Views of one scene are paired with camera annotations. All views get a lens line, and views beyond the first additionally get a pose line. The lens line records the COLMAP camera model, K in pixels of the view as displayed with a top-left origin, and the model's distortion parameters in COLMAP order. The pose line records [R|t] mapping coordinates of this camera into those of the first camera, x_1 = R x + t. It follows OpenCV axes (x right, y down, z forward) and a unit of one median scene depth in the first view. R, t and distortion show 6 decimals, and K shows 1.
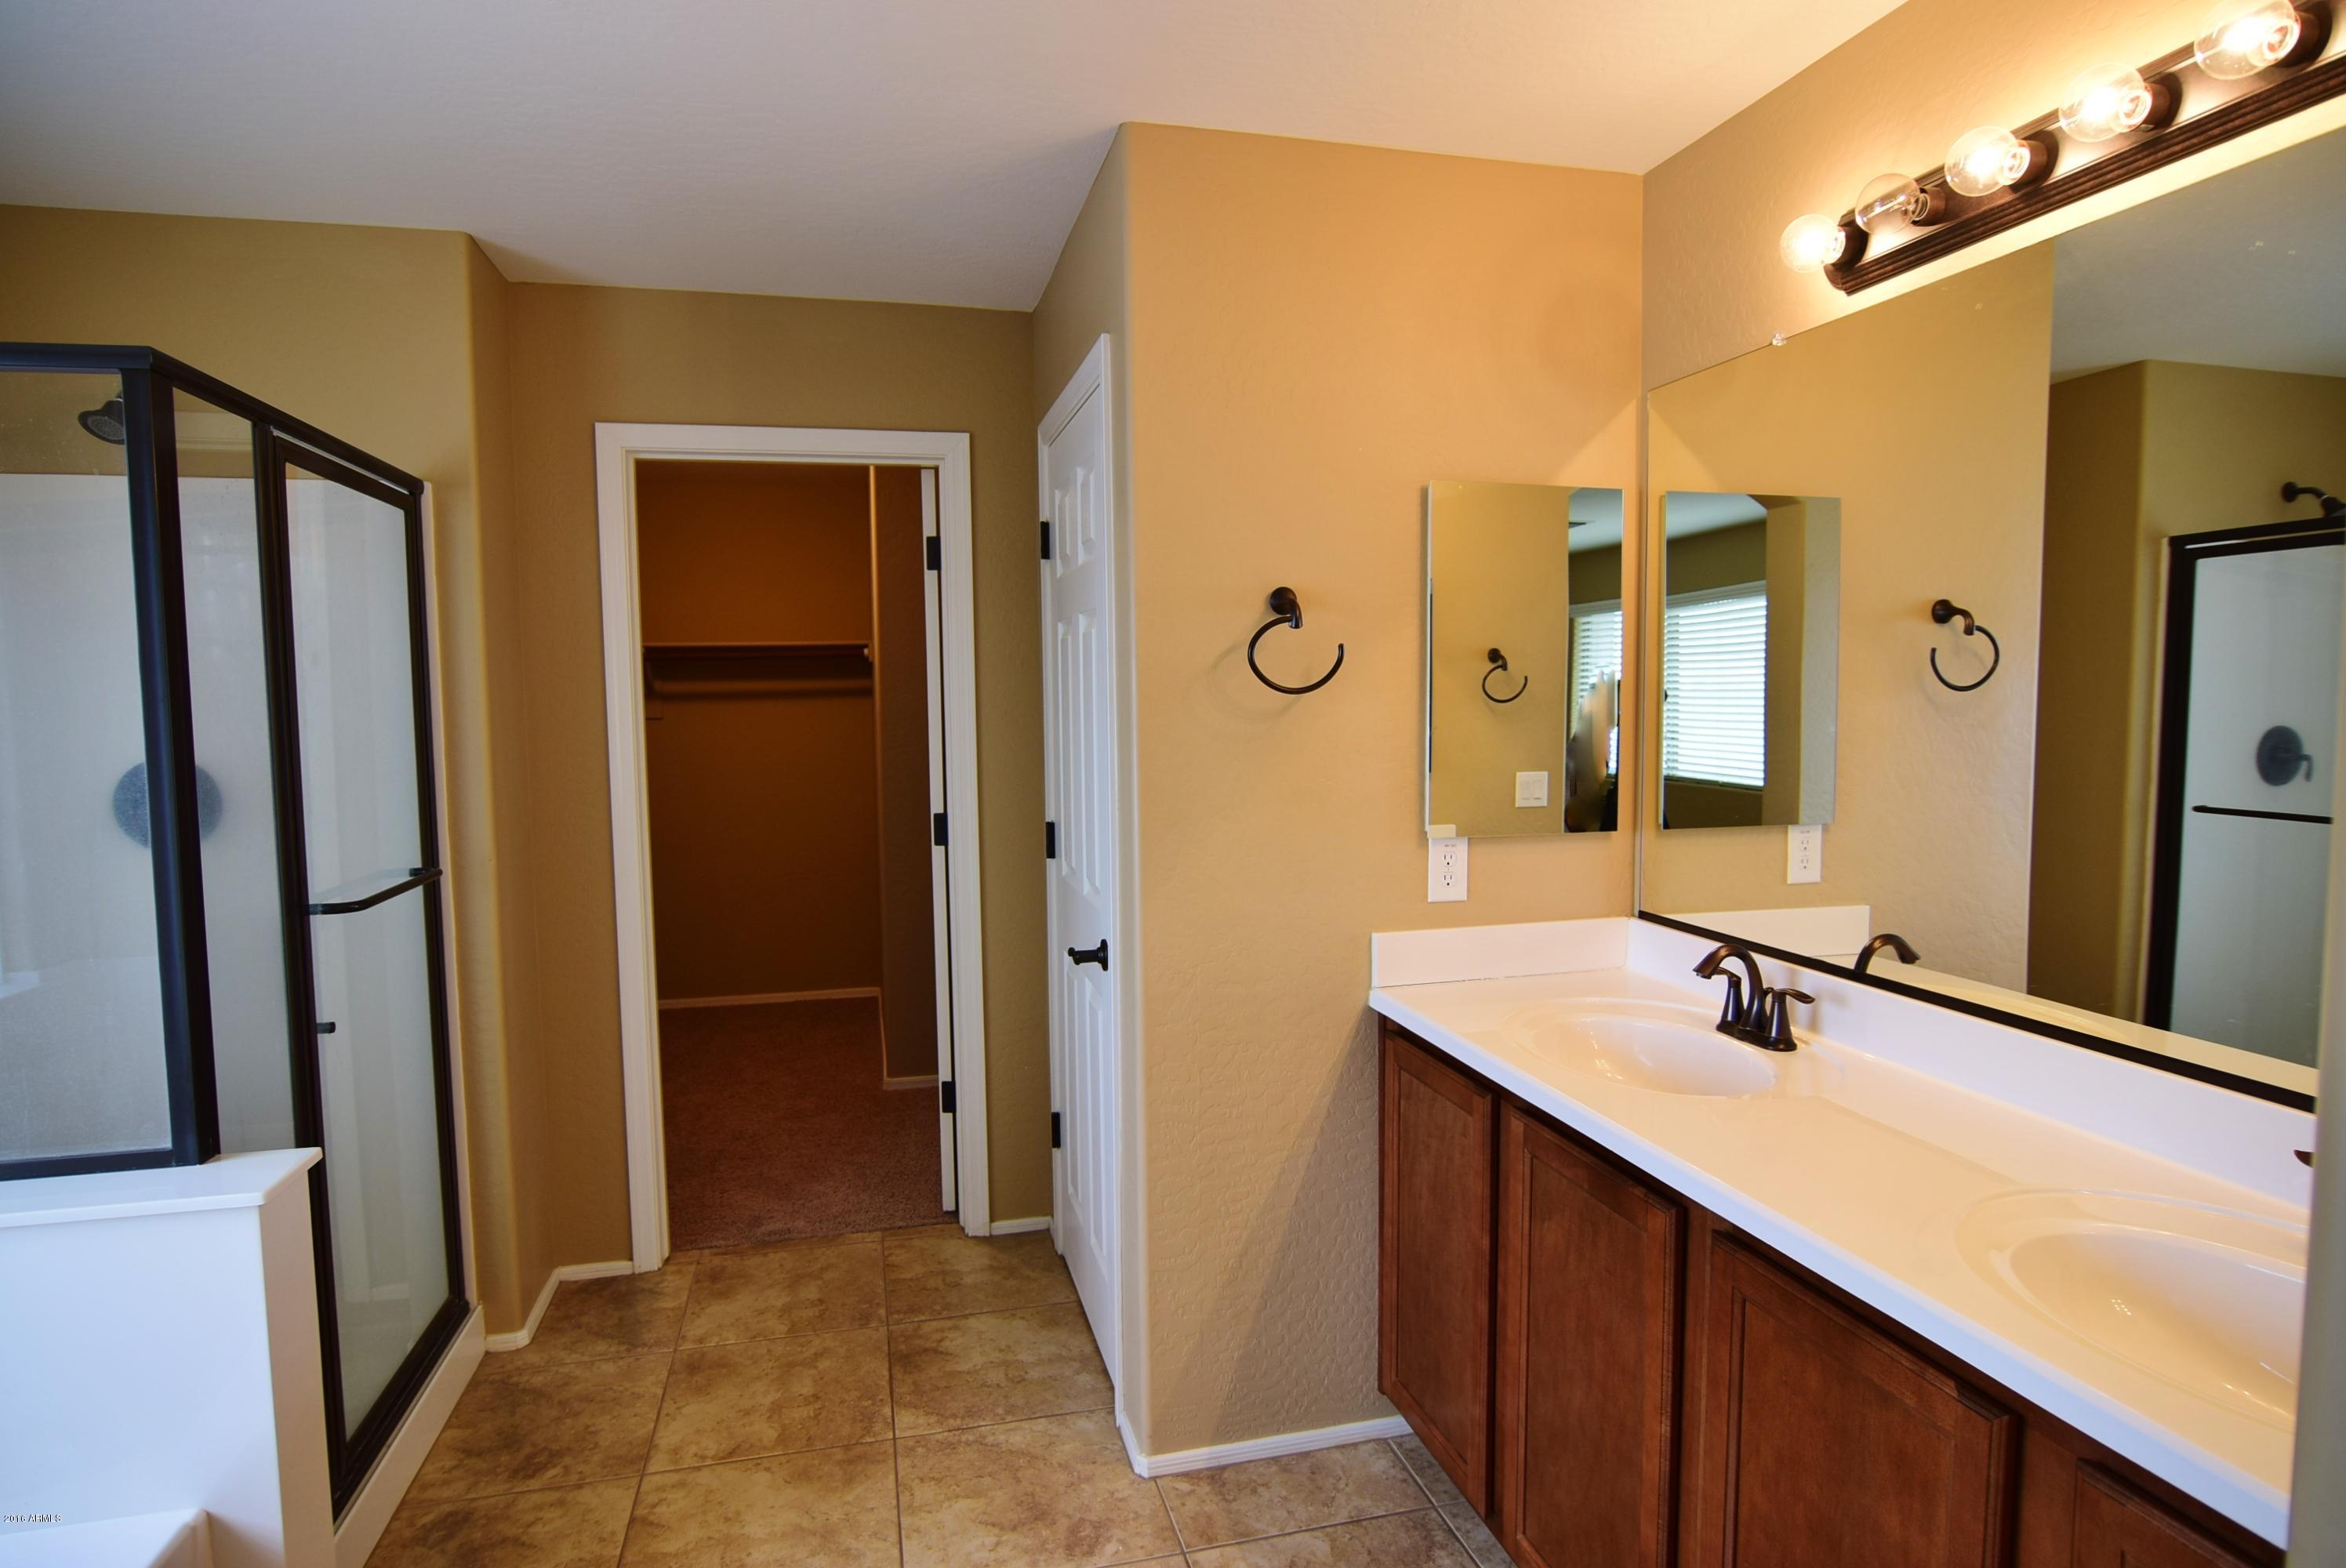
lens RADIAL K [[1269.5, 0, 1180.2], [0, 1269.5, 785.2], [0, 0, 1]] dist [-0.024024, 0.002211]
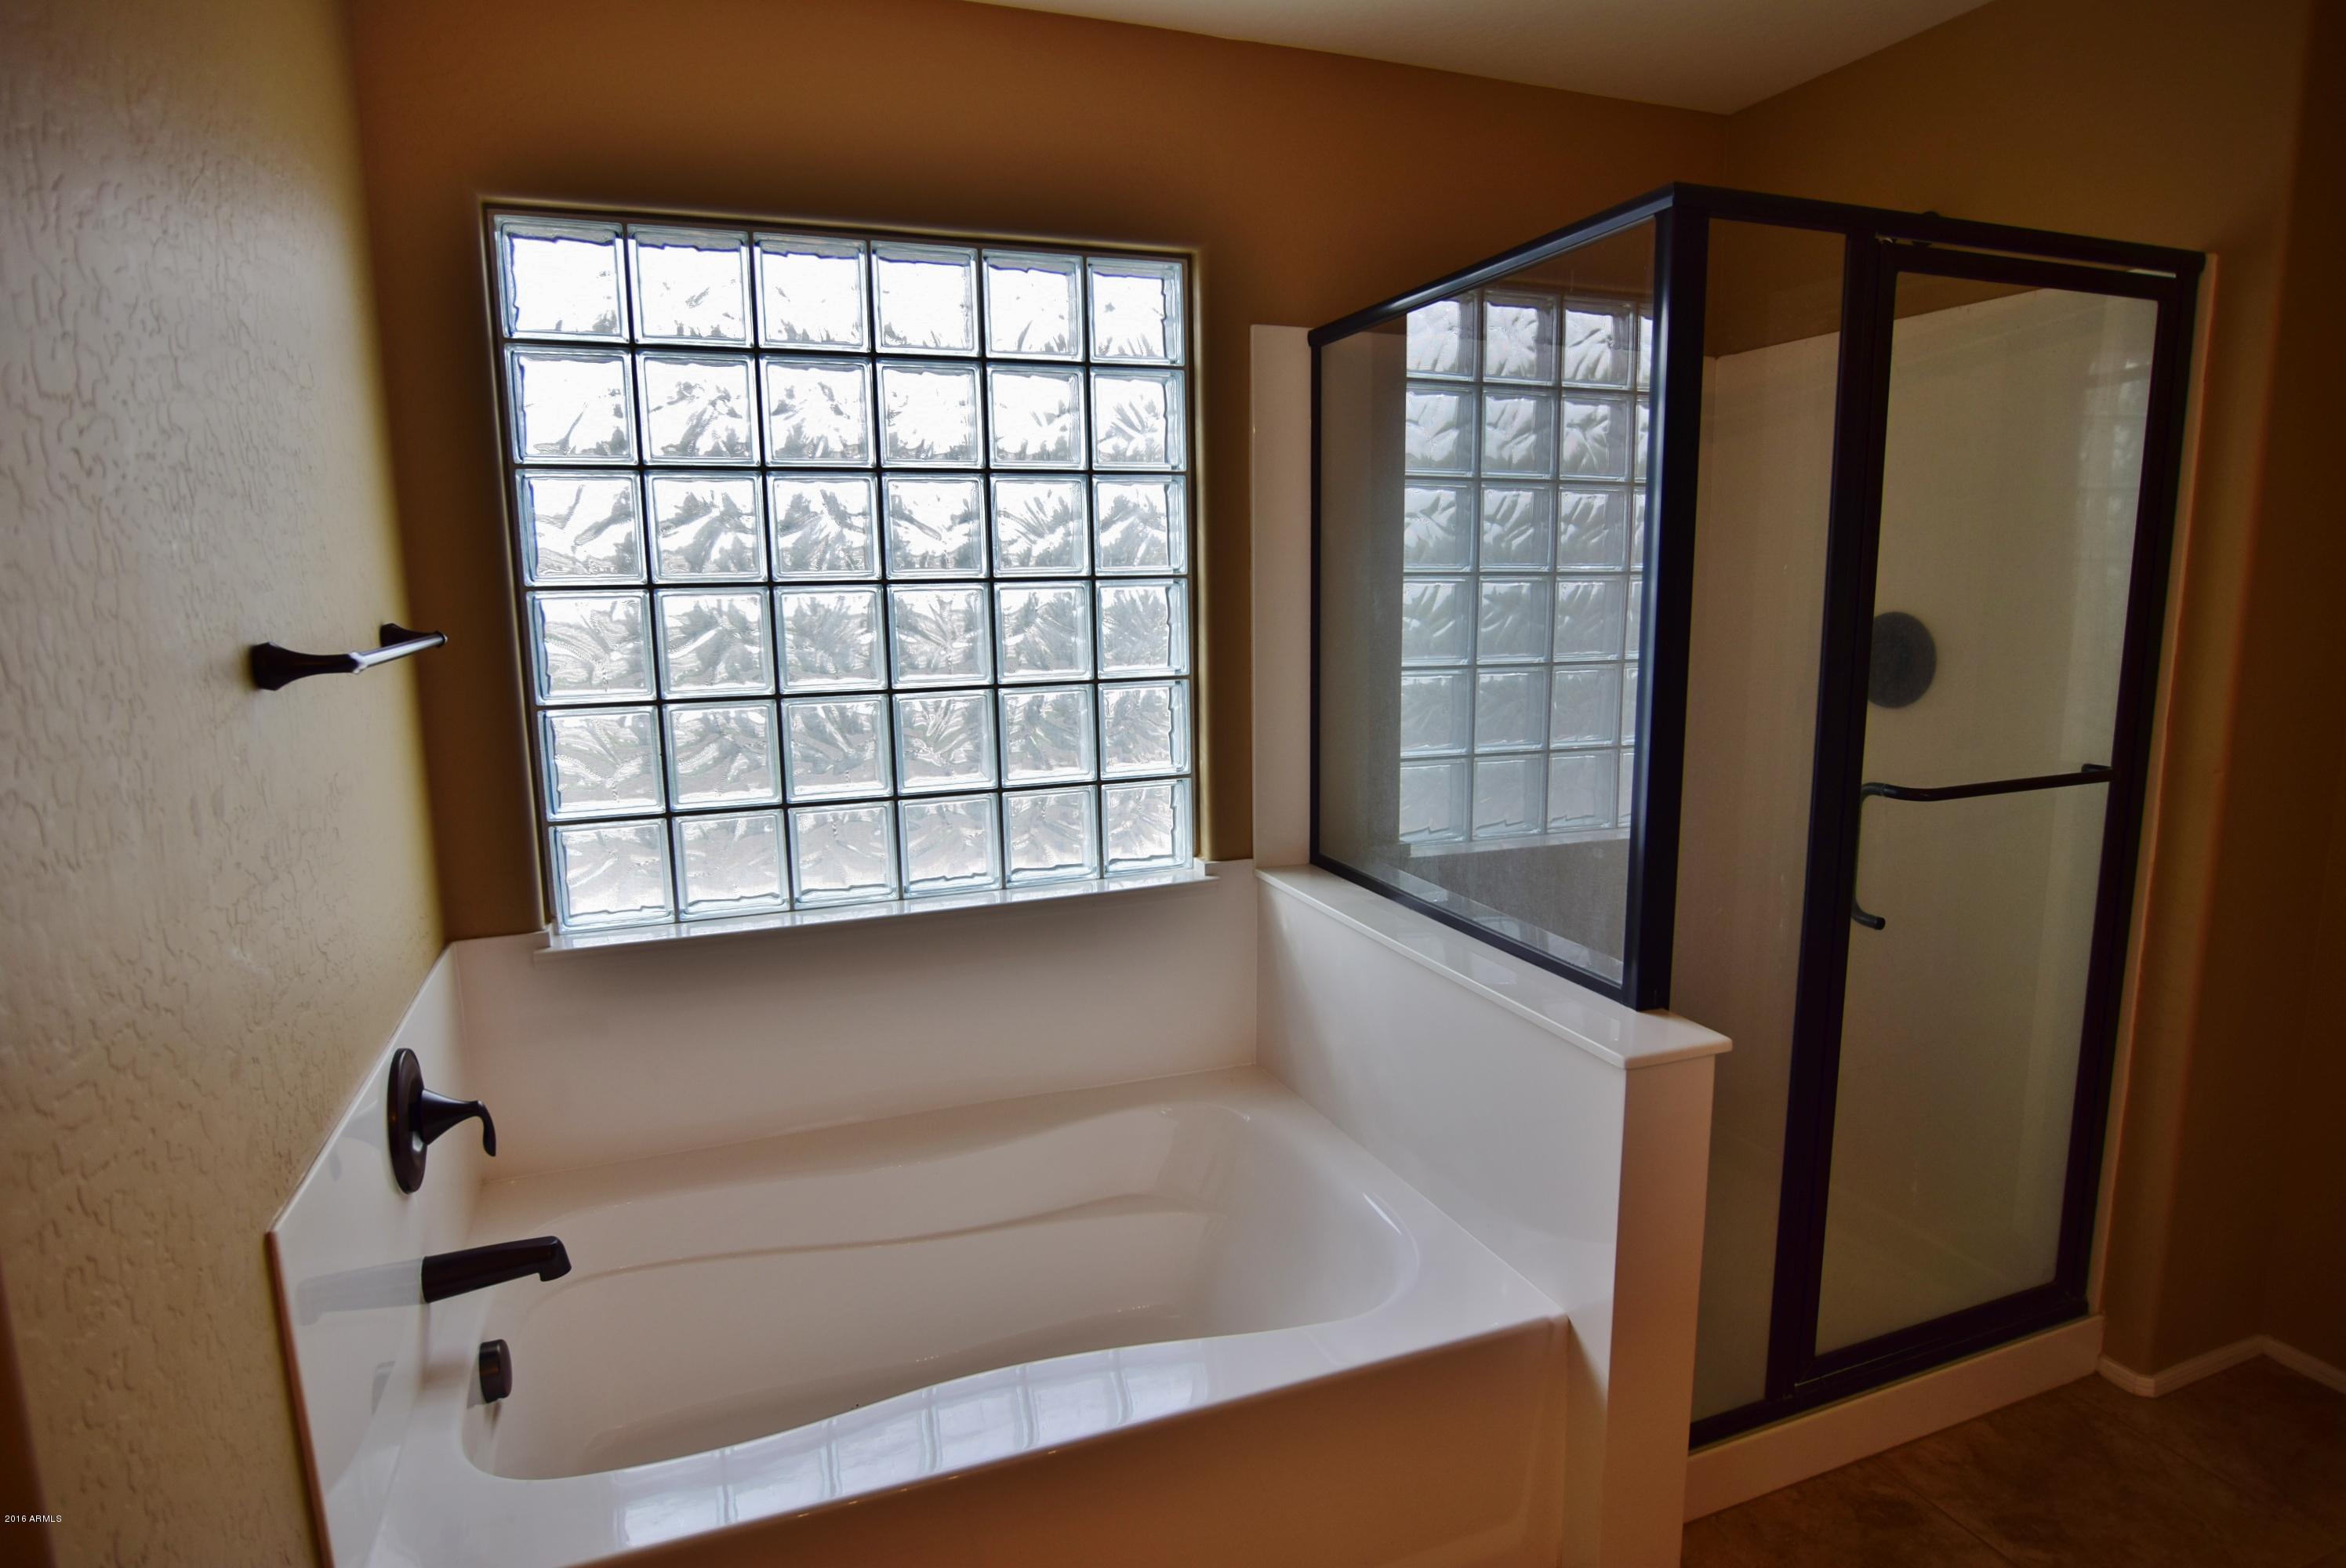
lens RADIAL K [[1269.5, 0, 1176.6], [0, 1269.5, 776.2], [0, 0, 1]] dist [-0.024024, 0.002211]
pose [[0.115061, 0.173124, -0.978156, 0.125628], [-0.060800, 0.984077, 0.167020, -0.029512], [0.991496, 0.040255, 0.123755, 0.394529]]
